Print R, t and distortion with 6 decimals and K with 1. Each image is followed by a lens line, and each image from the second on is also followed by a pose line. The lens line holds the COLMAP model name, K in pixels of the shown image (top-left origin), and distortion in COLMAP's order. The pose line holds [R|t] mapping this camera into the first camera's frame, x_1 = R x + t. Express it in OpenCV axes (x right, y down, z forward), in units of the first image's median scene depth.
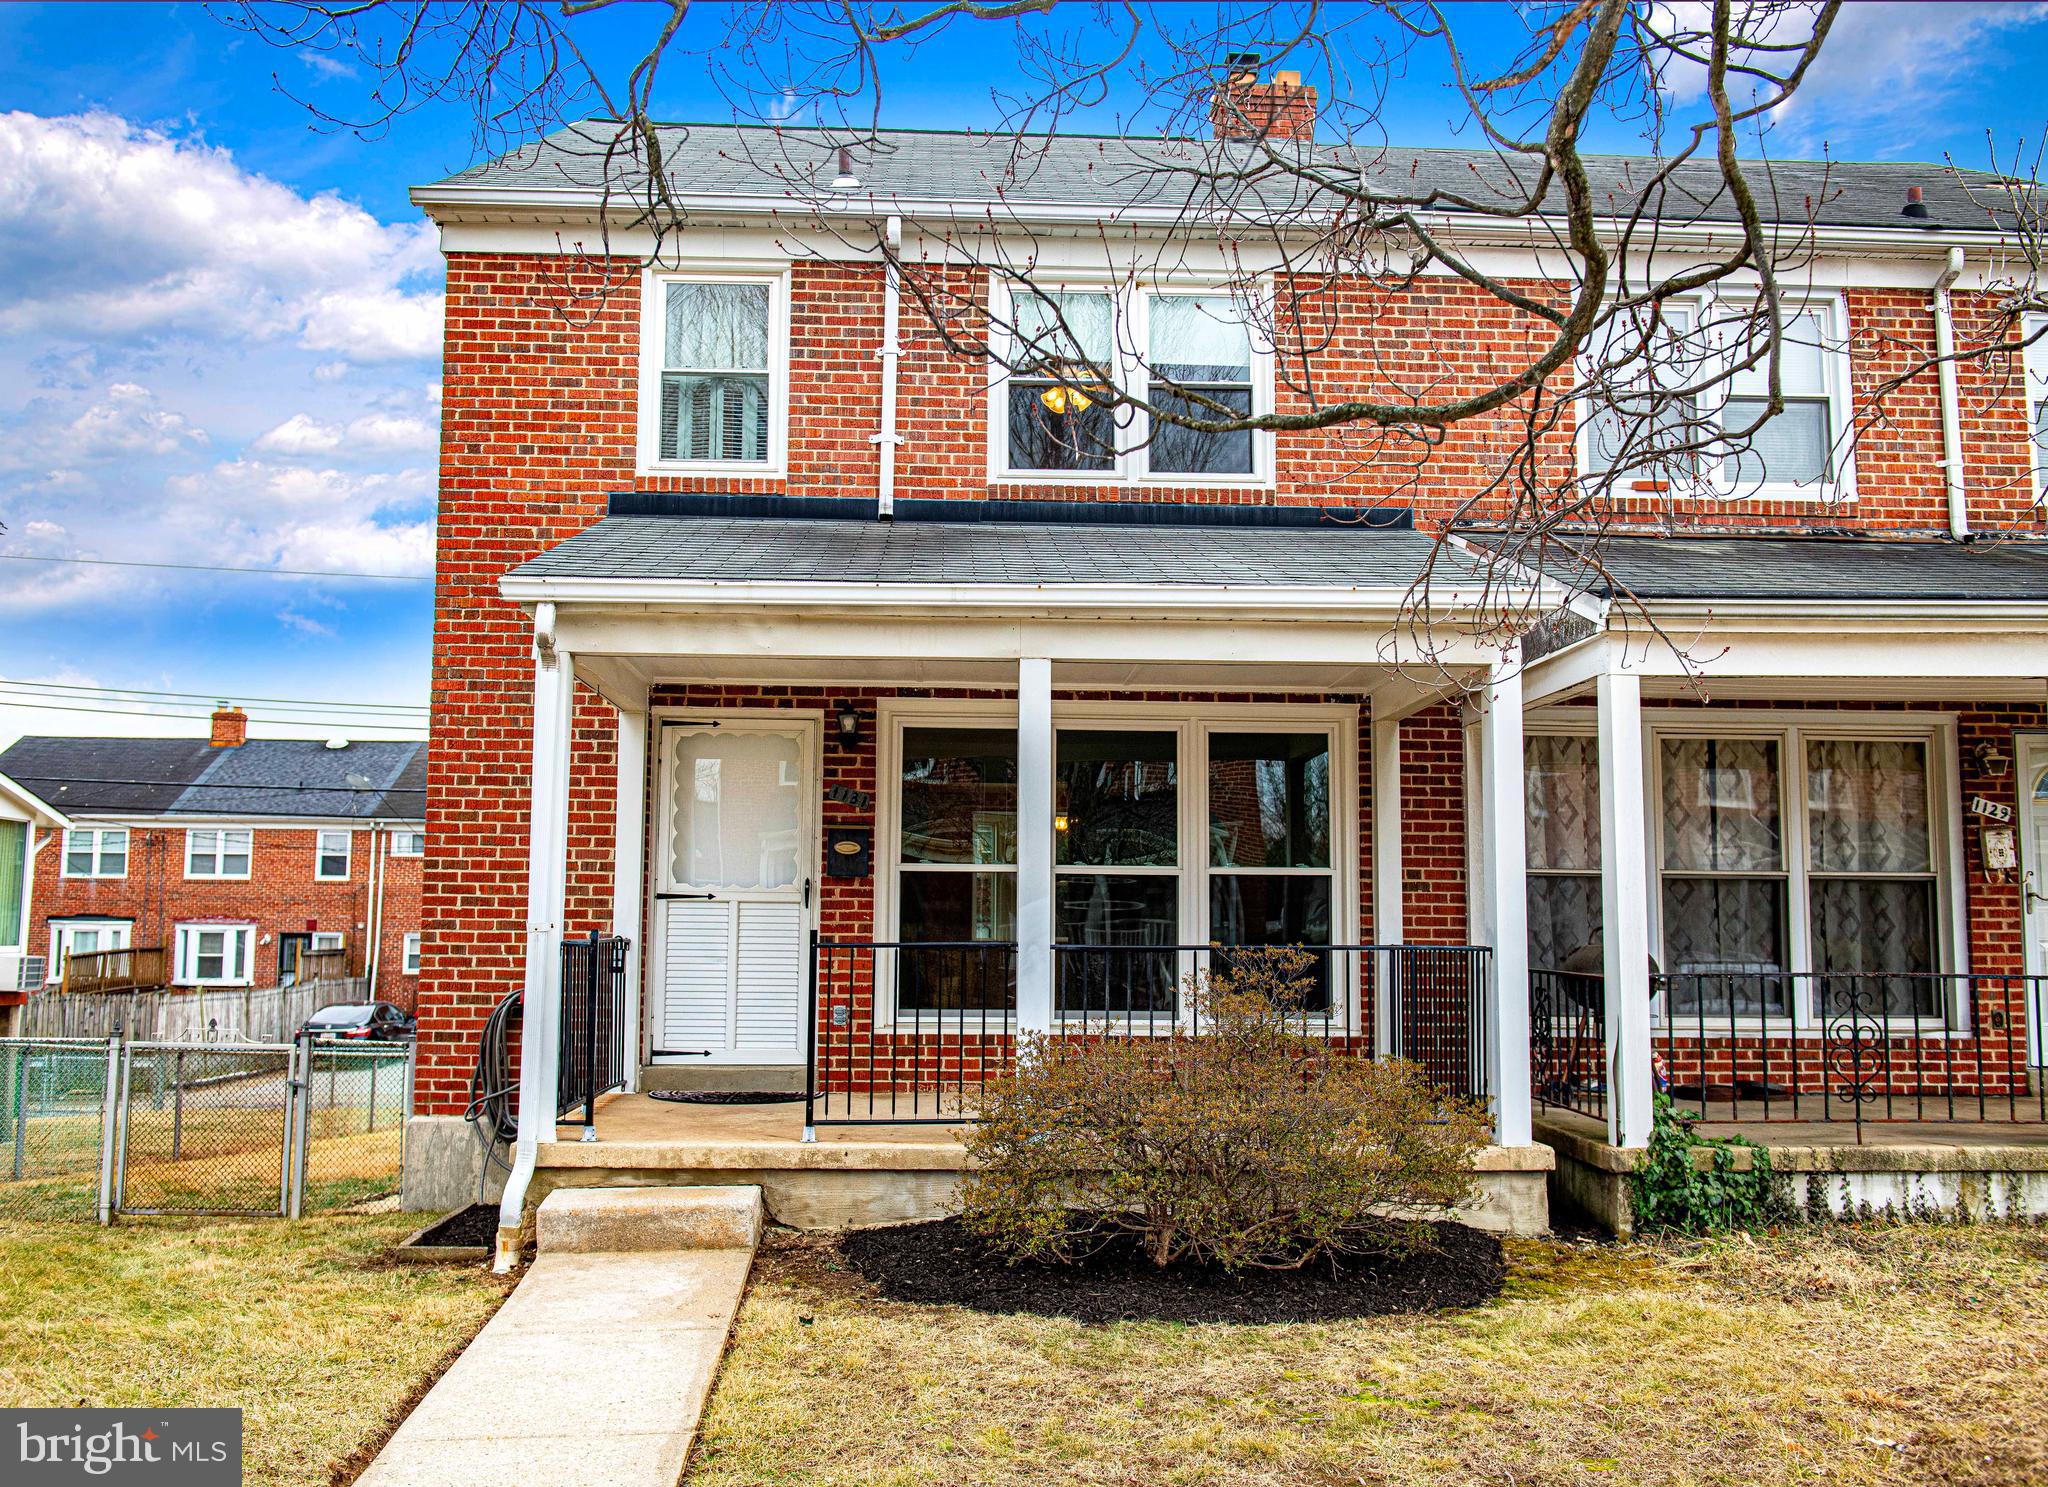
lens RADIAL K [[1923.5, 0, 1018.3], [0, 1923.5, 741.0], [0, 0, 1]] dist [-0.009990, 0.000000]
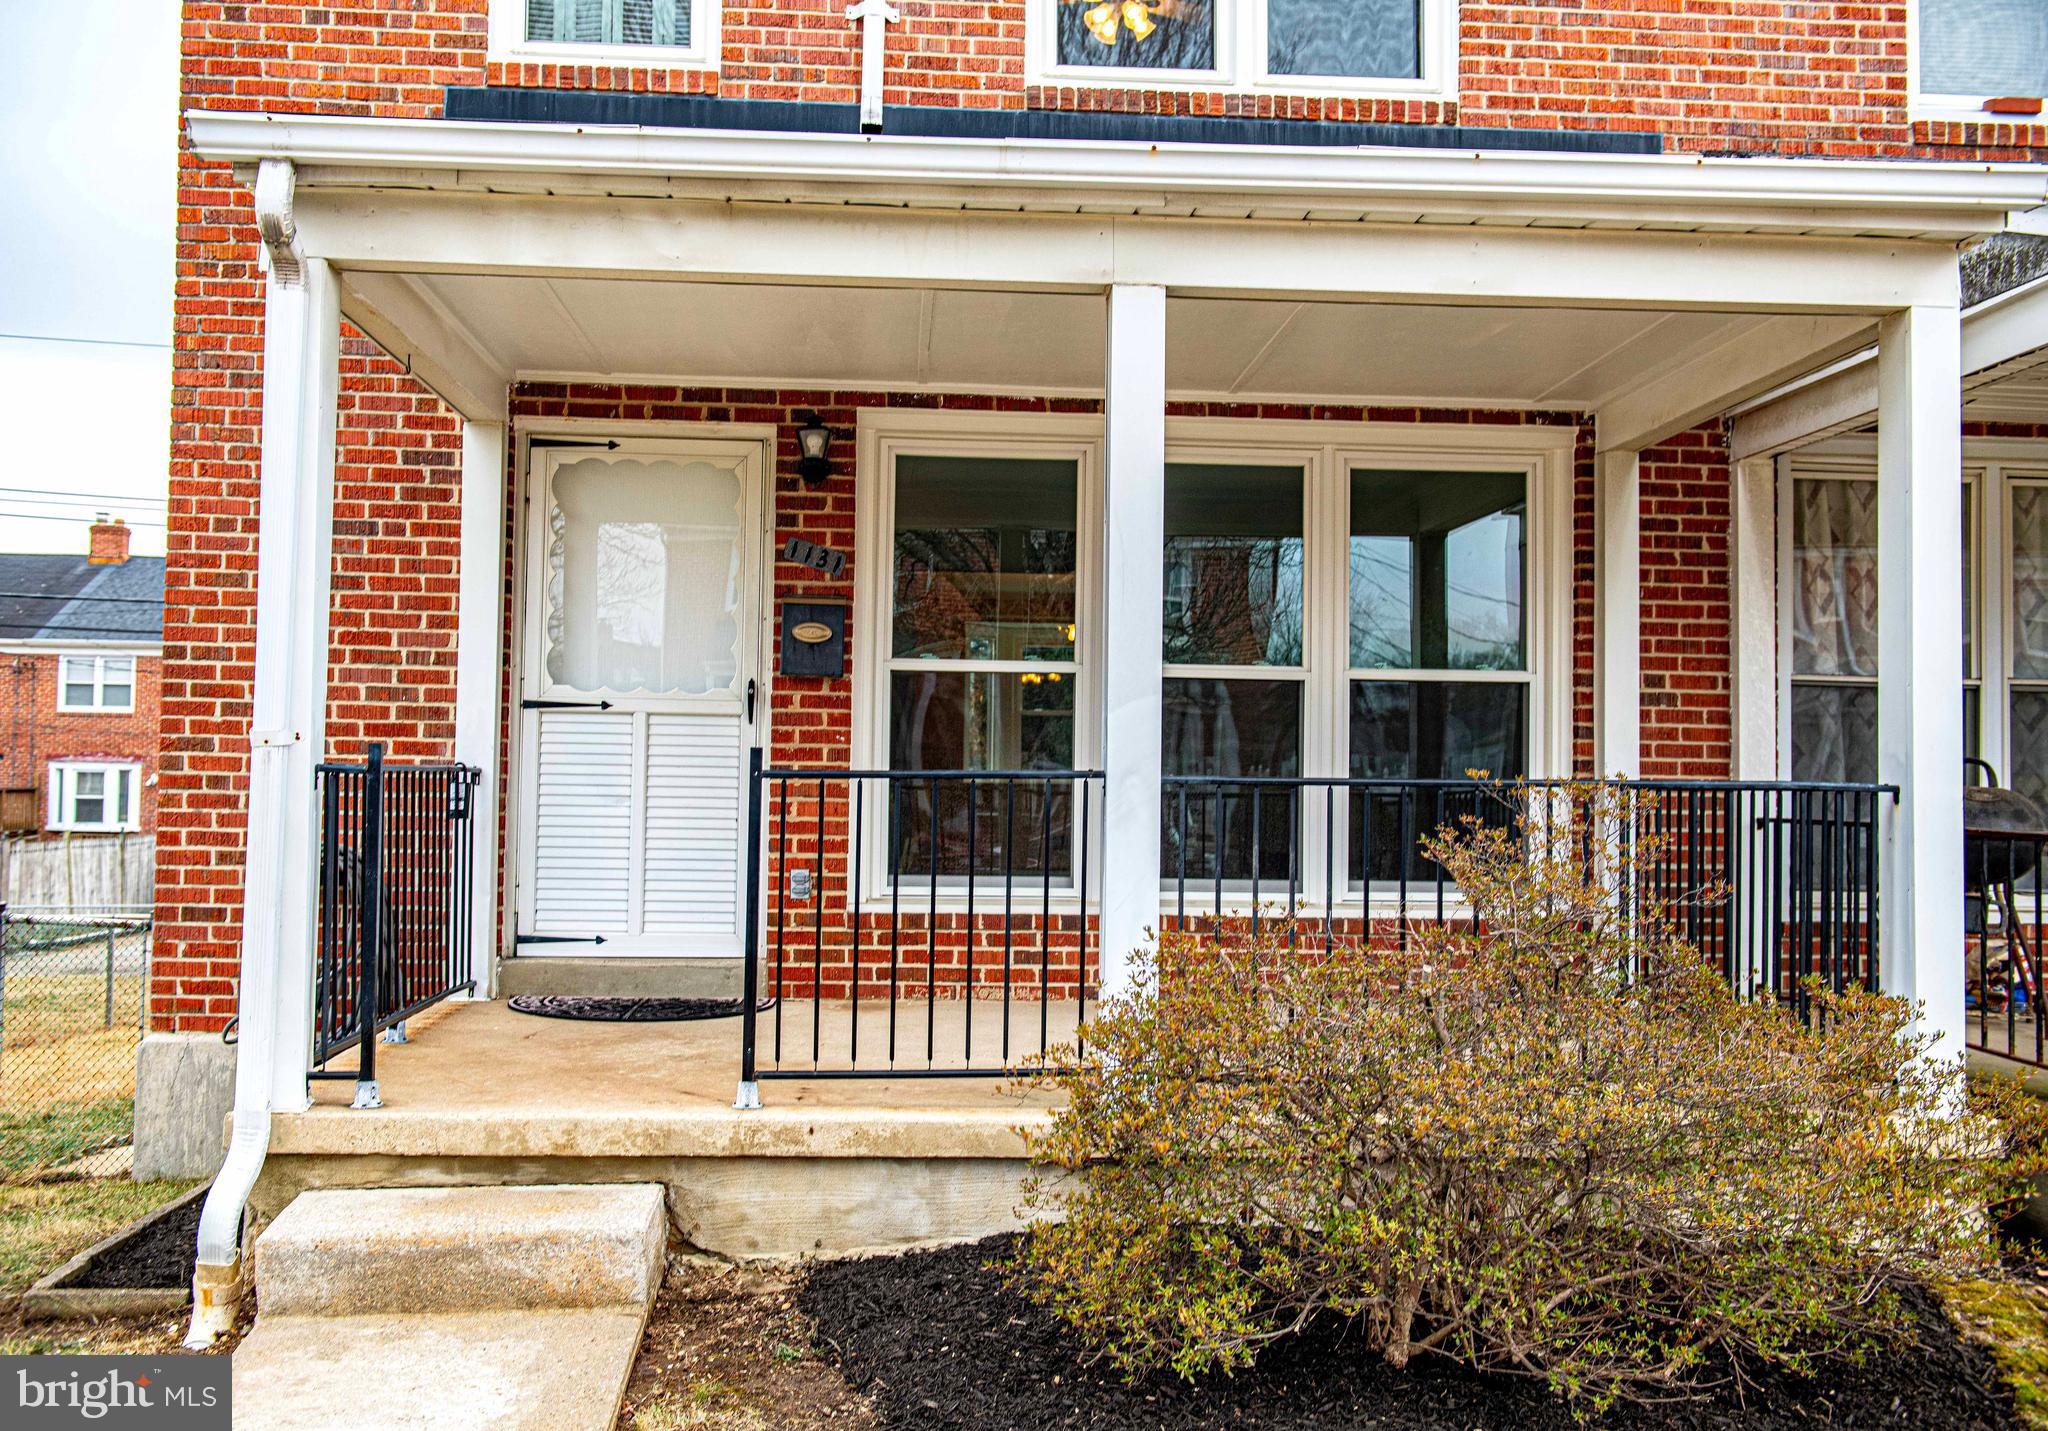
lens RADIAL K [[1946.3, 0, 1029.5], [0, 1946.3, 716.6], [0, 0, 1]] dist [0.010139, 0.000000]
pose [[0.999648, 0.007707, 0.025394, -0.030466], [-0.009365, 0.997788, 0.065818, 0.038951], [-0.024831, -0.066033, 0.997508, 0.323746]]
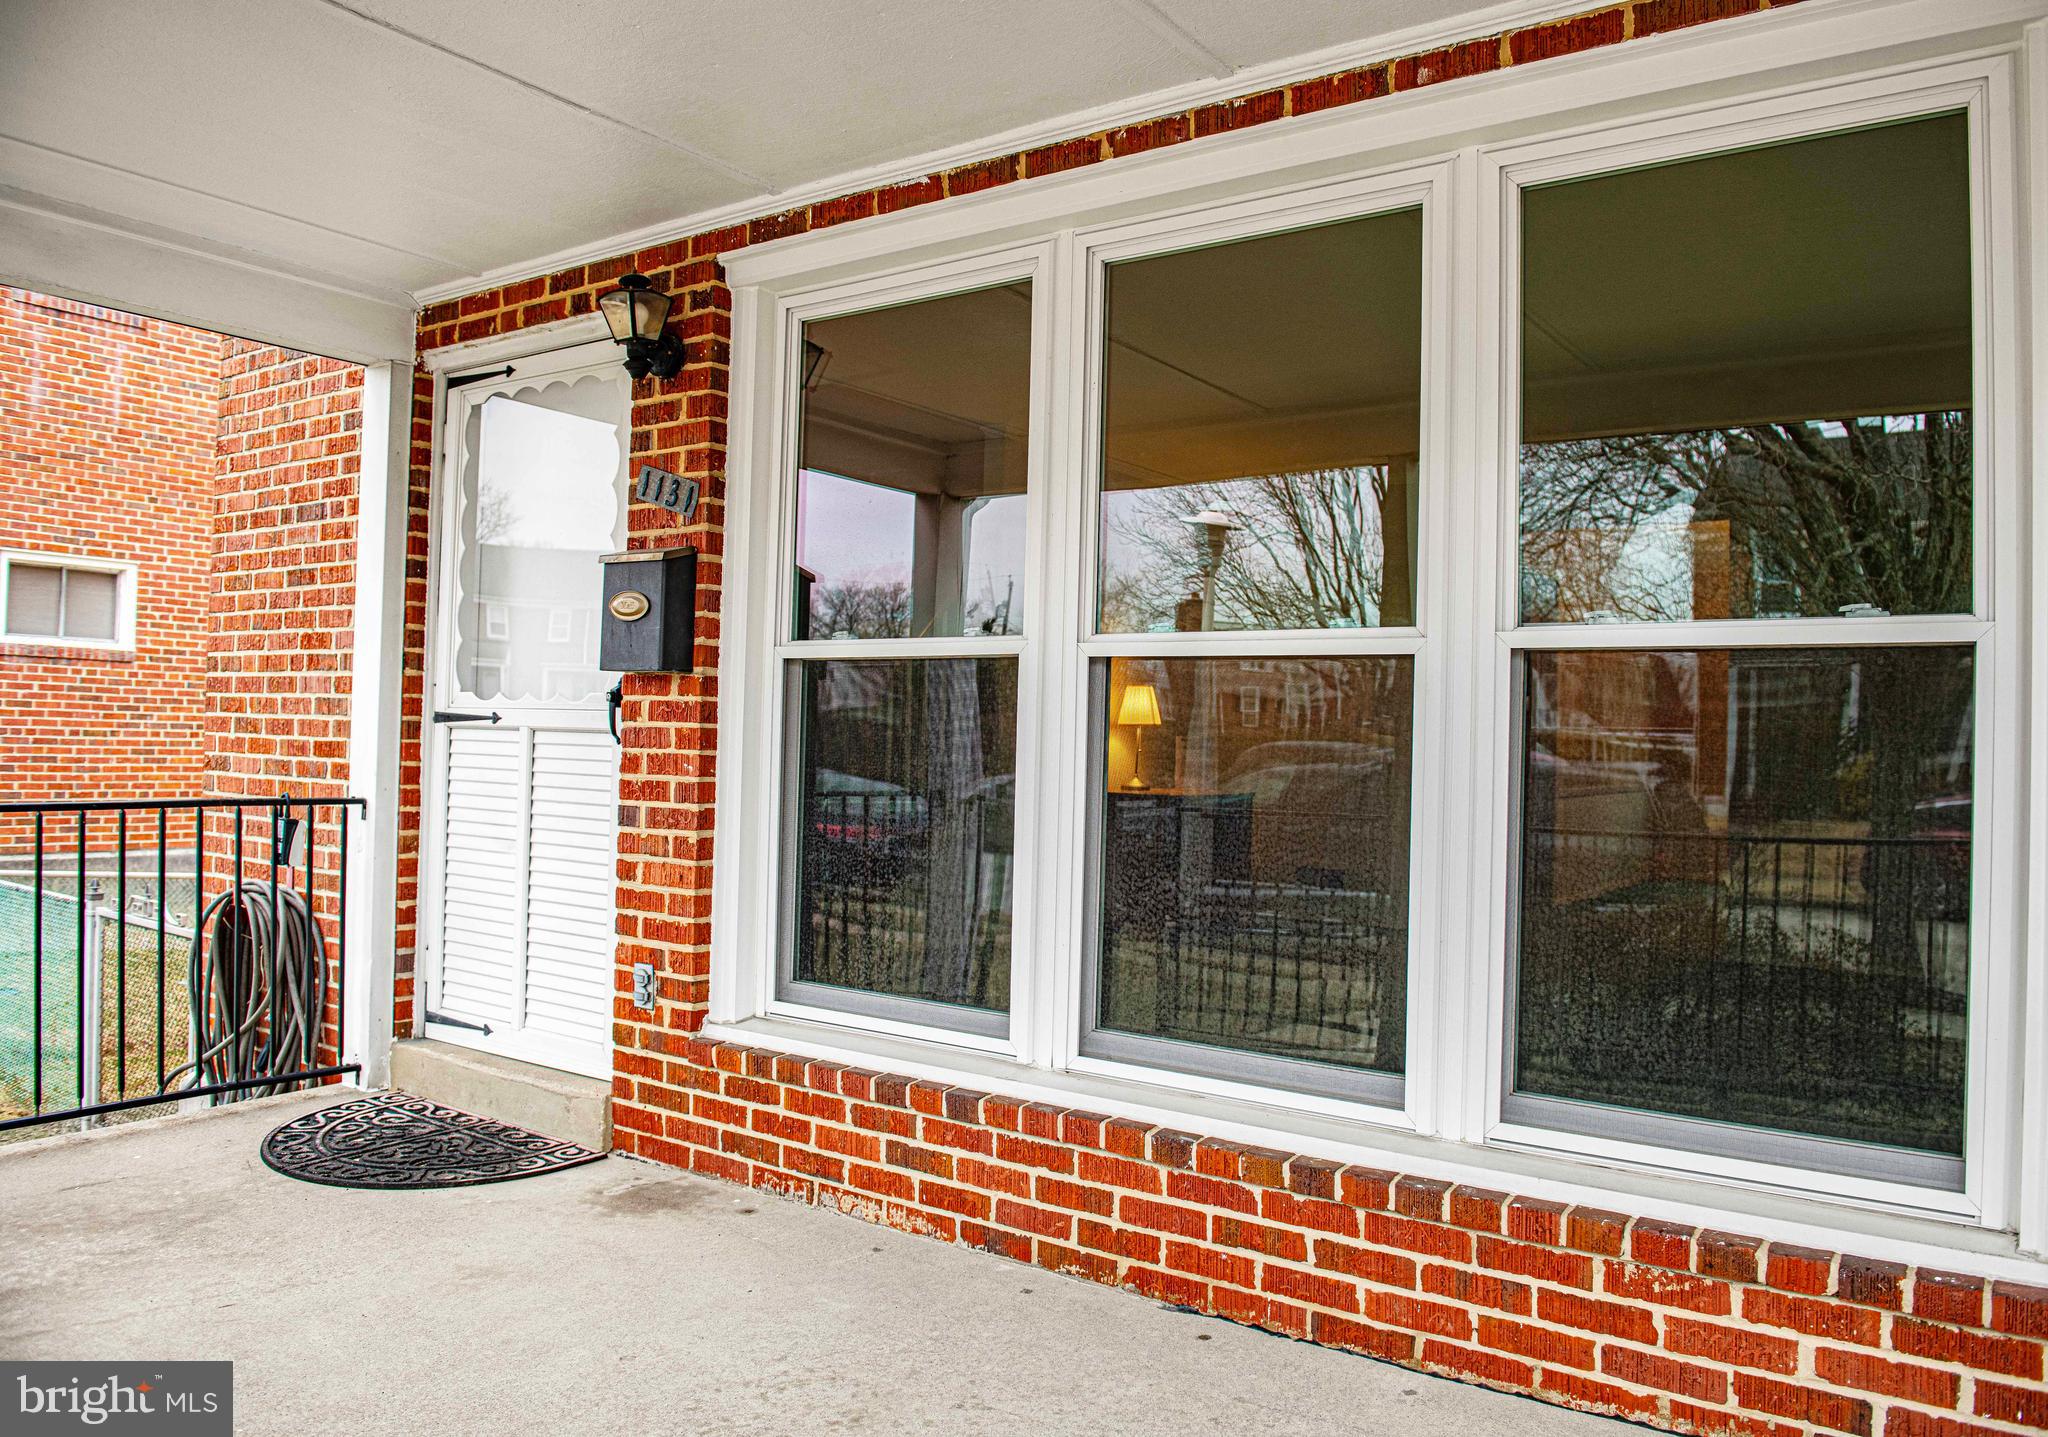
lens RADIAL K [[1514.3, 0, 1027.8], [0, 1514.3, 712.7], [0, 0, 1]] dist [-0.045690, -0.001479]
pose [[0.792967, 0.000294, -0.609264, 0.185518], [0.045789, 0.997143, 0.060075, 0.062061], [0.607541, -0.075535, 0.790688, 0.771219]]
